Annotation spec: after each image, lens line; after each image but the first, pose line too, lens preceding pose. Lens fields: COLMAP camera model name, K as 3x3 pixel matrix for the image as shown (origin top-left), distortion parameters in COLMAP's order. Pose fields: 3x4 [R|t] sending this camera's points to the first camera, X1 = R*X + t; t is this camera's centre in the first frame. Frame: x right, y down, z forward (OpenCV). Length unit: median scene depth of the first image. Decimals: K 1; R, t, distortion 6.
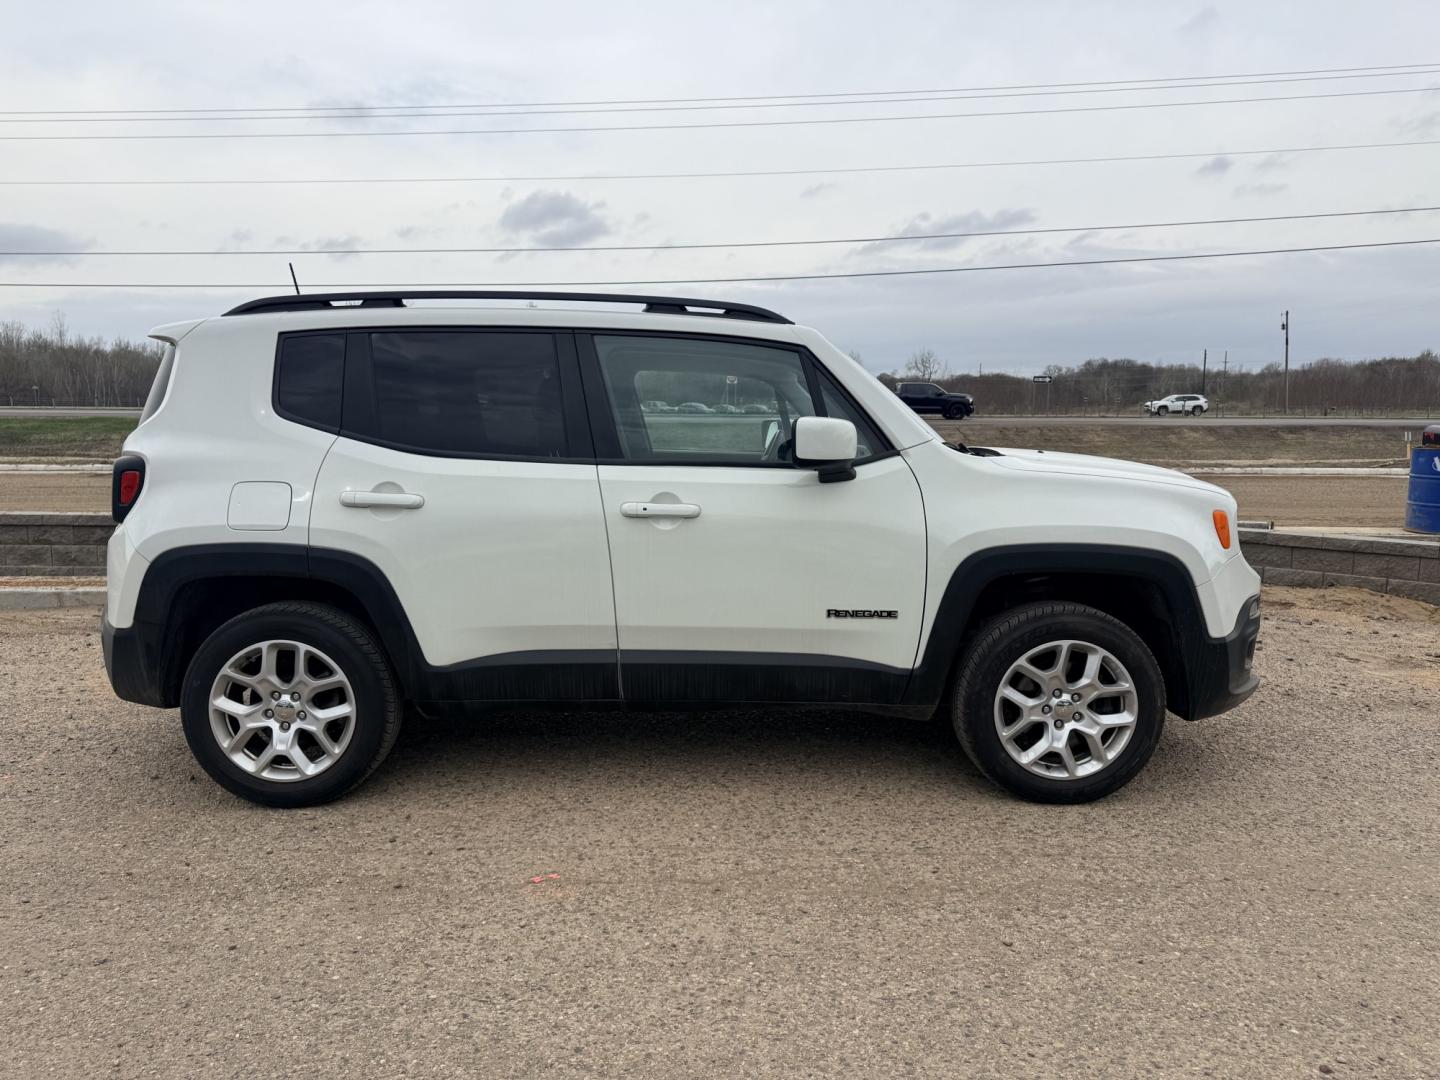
lens RADIAL K [[1018.0, 0, 719.4], [0, 1018.0, 557.4], [0, 0, 1]] dist [0.075281, -0.134651]
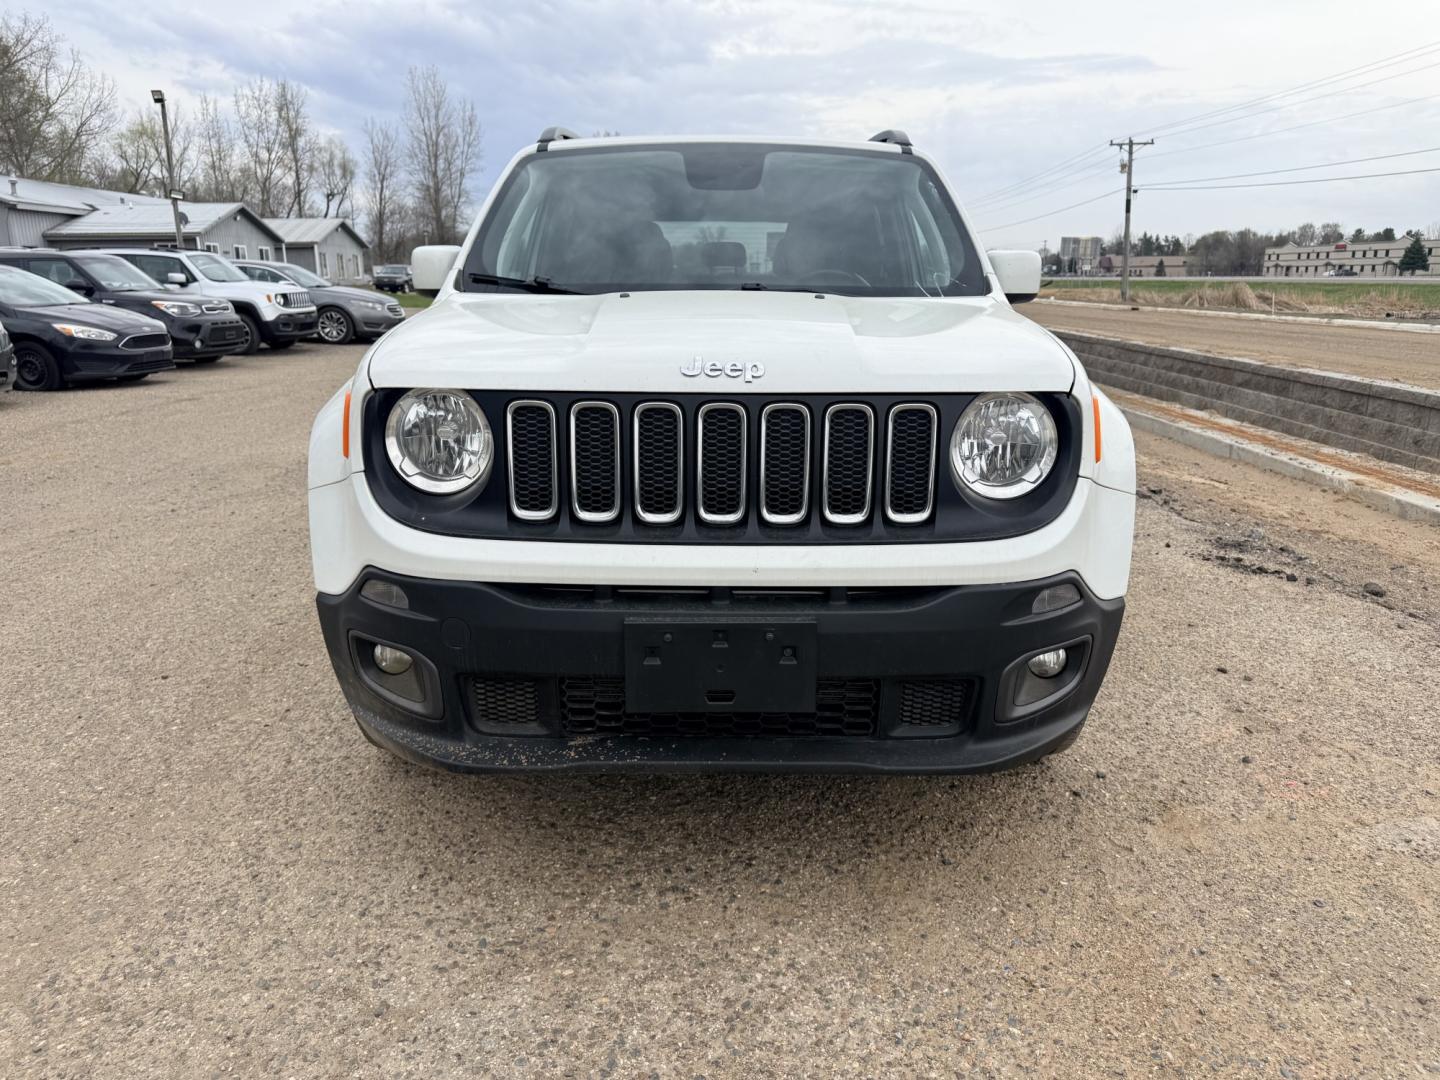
lens RADIAL K [[1029.3, 0, 720.0], [0, 1029.3, 540.0], [0, 0, 1]] dist [0.032340, -0.001488]
pose [[-0.042395, 0.233841, -0.971350, 1.152472], [-0.136425, 0.961763, 0.237488, -0.141729], [0.989743, 0.142585, -0.008872, 1.323341]]
